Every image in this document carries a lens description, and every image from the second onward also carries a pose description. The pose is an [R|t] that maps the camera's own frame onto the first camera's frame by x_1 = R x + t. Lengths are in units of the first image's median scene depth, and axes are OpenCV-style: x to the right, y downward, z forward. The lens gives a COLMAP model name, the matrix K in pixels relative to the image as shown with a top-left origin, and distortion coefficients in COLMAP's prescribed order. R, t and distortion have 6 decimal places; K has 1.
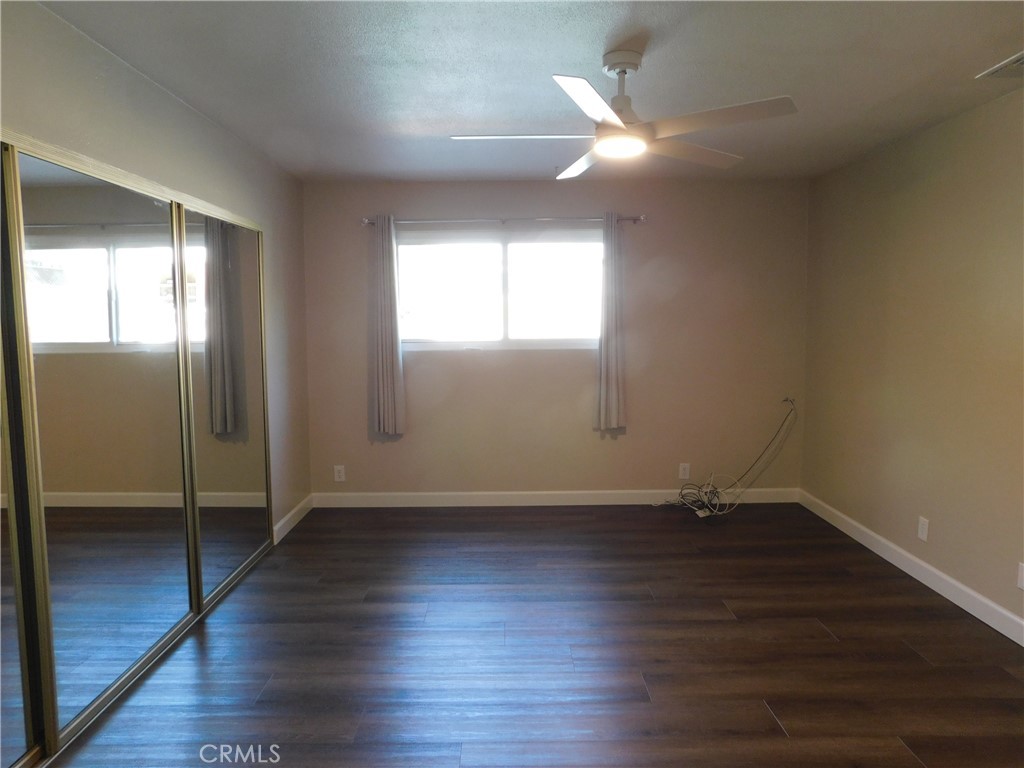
lens RADIAL K [[674.8, 0, 506.4], [0, 674.8, 382.8], [0, 0, 1]] dist [-0.067174, 0.053441]
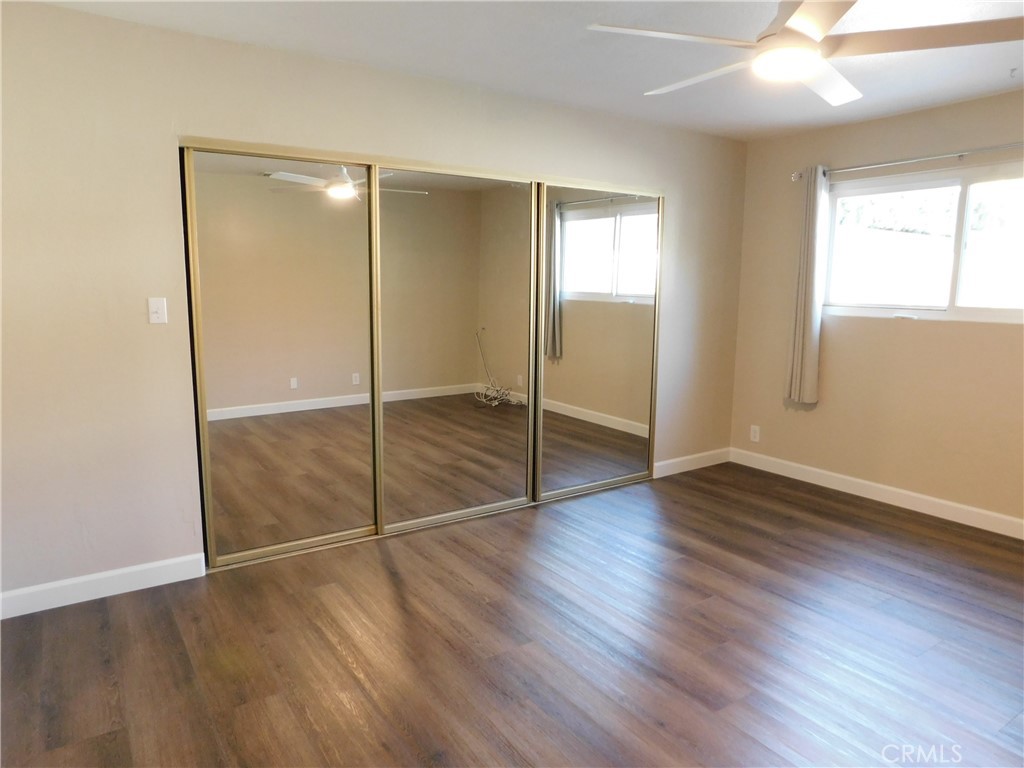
lens RADIAL K [[674.8, 0, 506.4], [0, 674.8, 382.8], [0, 0, 1]] dist [-0.067174, 0.053441]
pose [[0.563845, 0.139297, -0.814049, 0.349620], [-0.092788, 0.990117, 0.105156, -0.010340], [0.820652, 0.016242, 0.571198, 0.127364]]
